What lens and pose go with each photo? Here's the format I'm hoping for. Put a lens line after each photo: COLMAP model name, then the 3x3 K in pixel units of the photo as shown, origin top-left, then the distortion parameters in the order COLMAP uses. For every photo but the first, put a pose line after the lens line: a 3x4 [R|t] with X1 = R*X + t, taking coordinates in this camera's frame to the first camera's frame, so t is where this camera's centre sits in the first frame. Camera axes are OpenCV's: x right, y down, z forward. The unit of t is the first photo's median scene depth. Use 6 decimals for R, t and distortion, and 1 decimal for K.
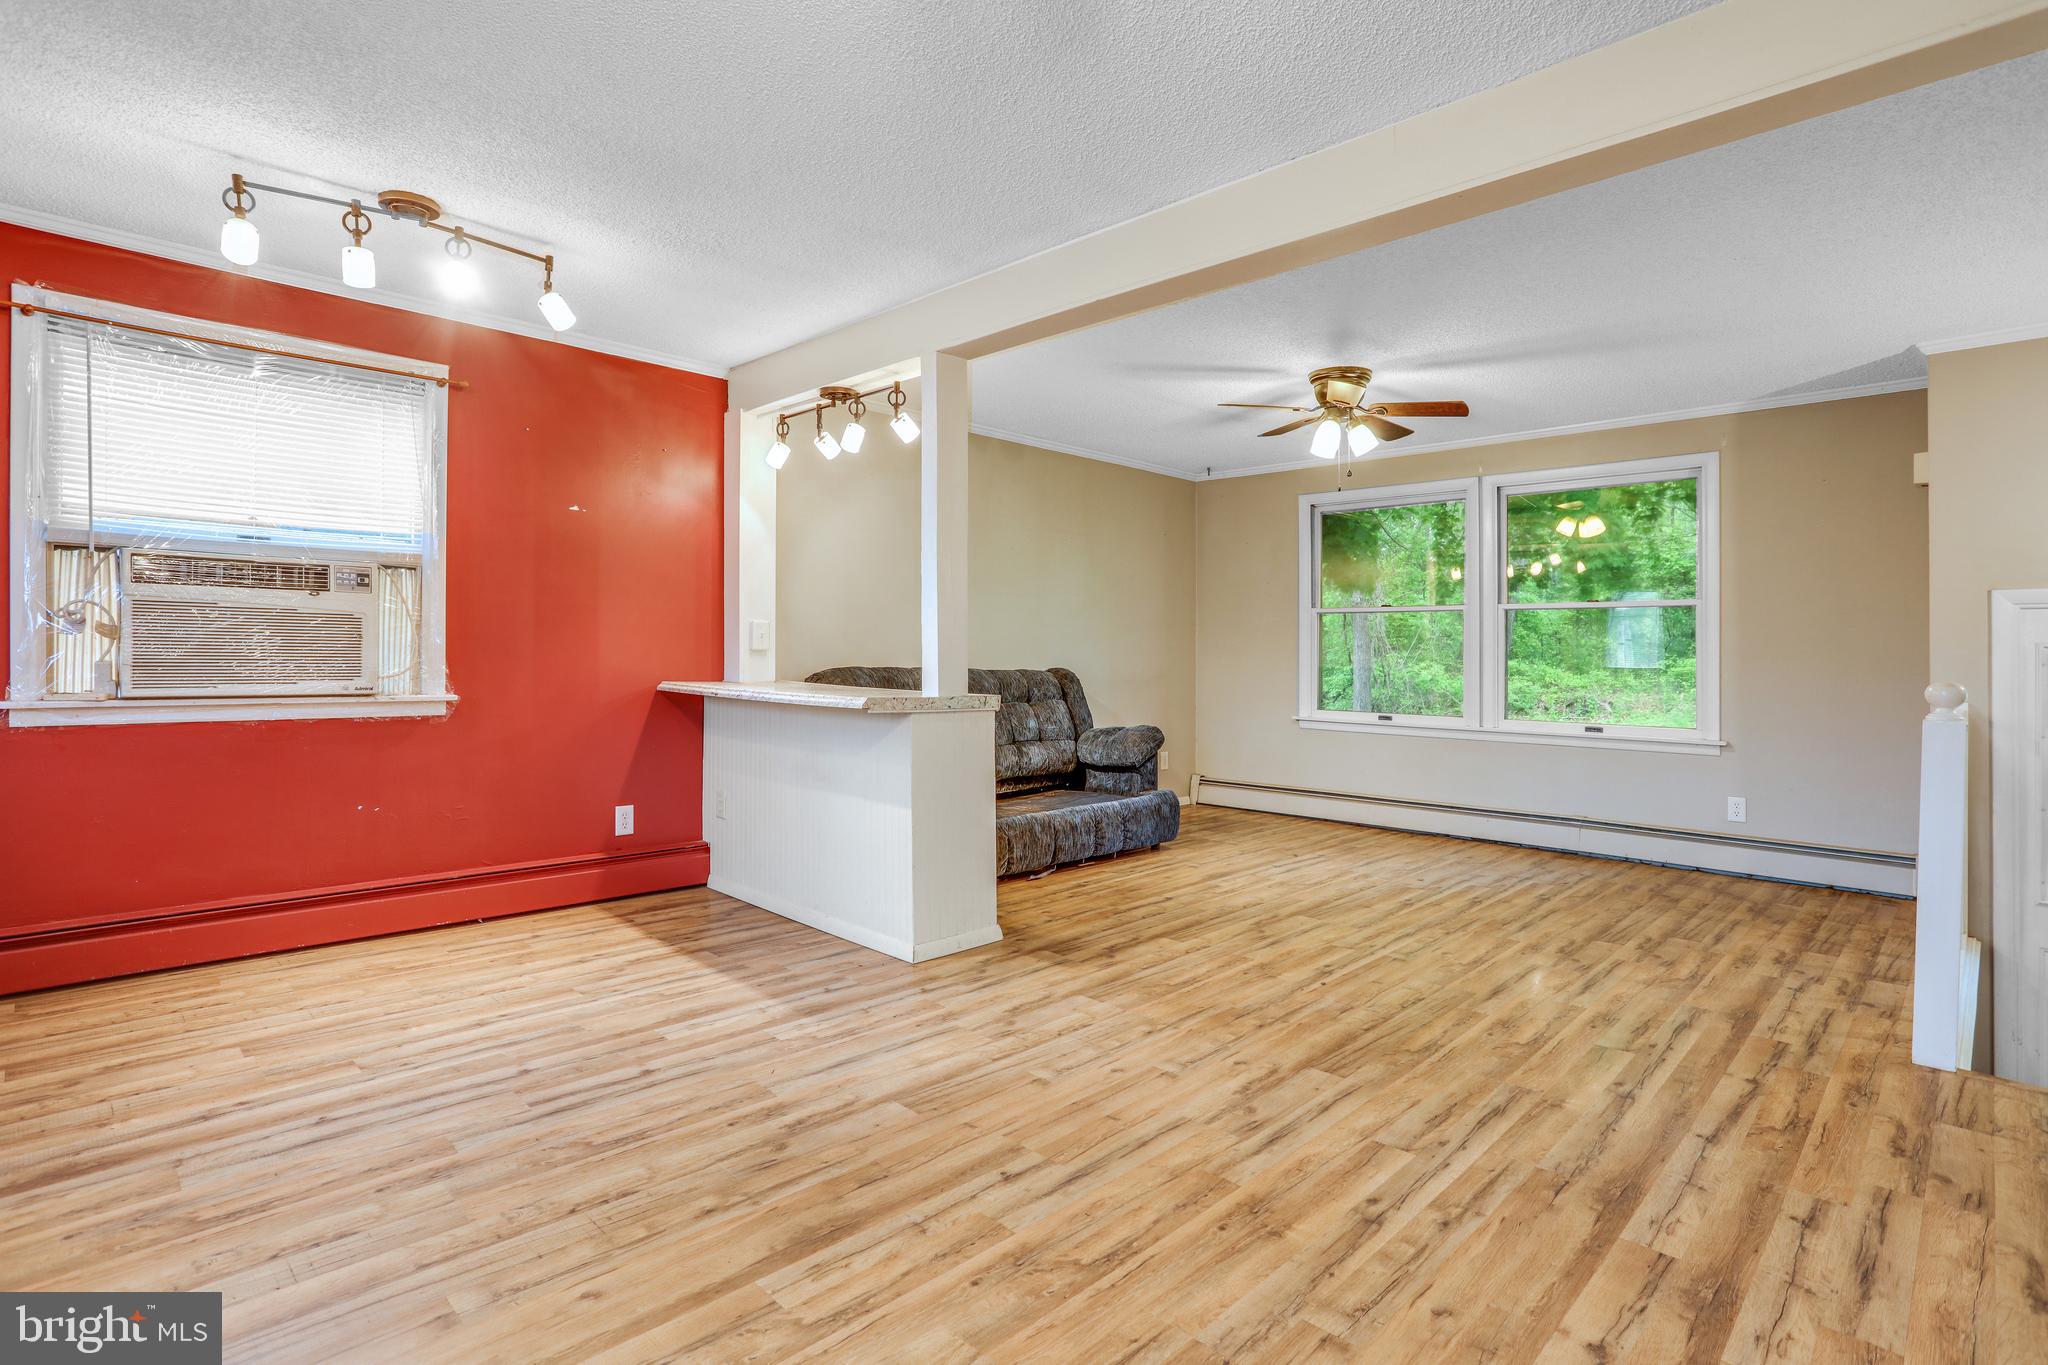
lens RADIAL K [[1016.8, 0, 1028.8], [0, 1016.8, 653.4], [0, 0, 1]] dist [-0.064444, 0.034068]
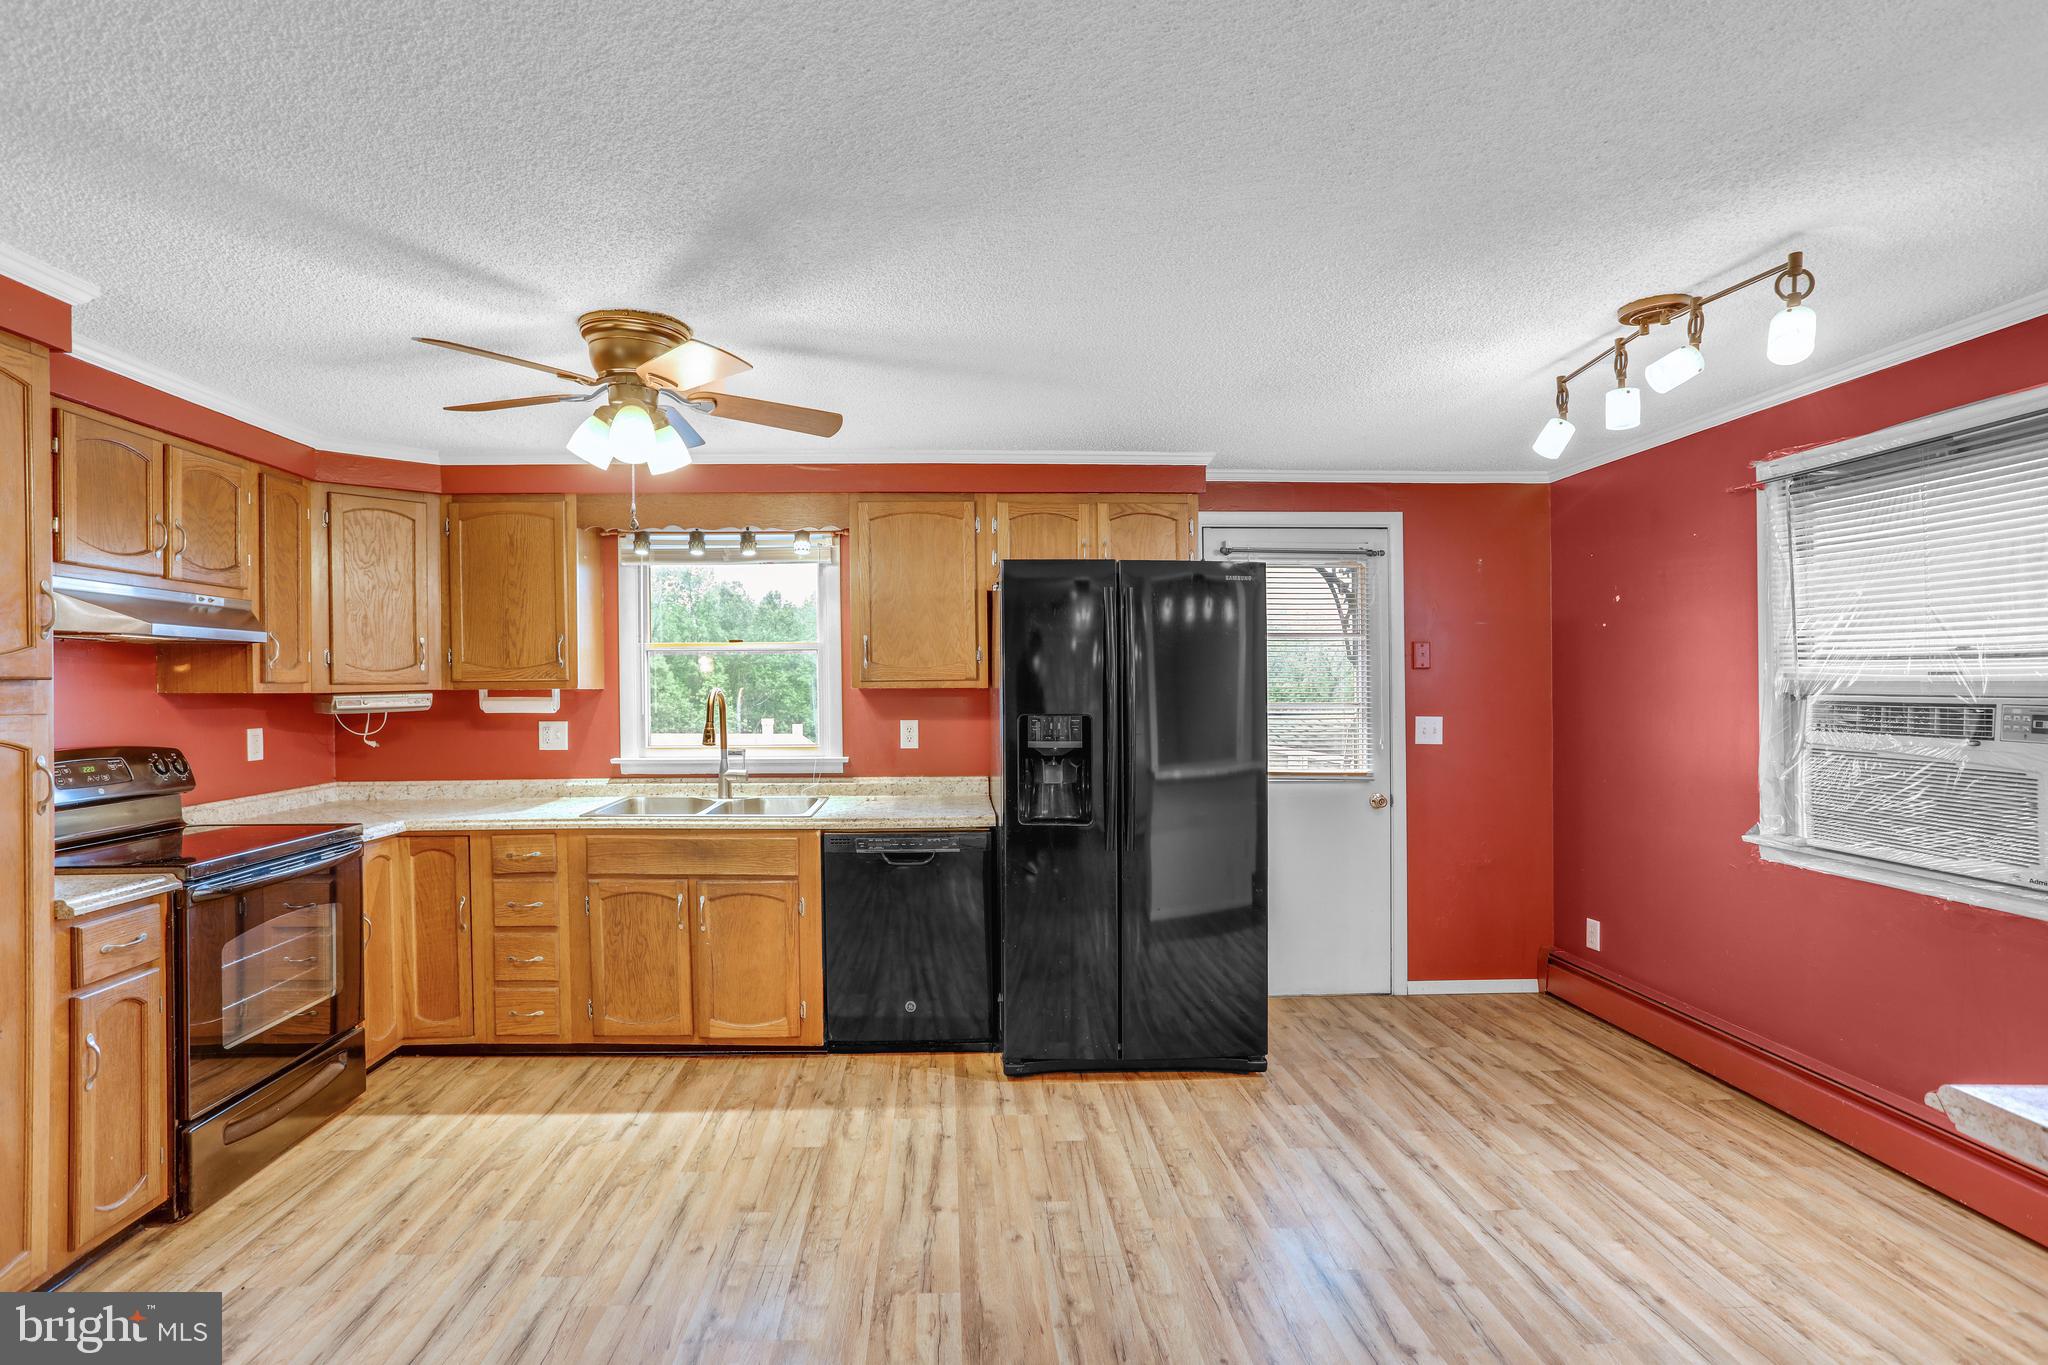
lens RADIAL K [[994.7, 0, 980.6], [0, 994.7, 682.9], [0, 0, 1]] dist [-0.045392, 0.033558]
pose [[-0.682140, -0.010814, -0.731142, 0.381002], [-0.002213, 0.999917, -0.012724, -0.105145], [0.731218, -0.007062, -0.682107, 1.052041]]
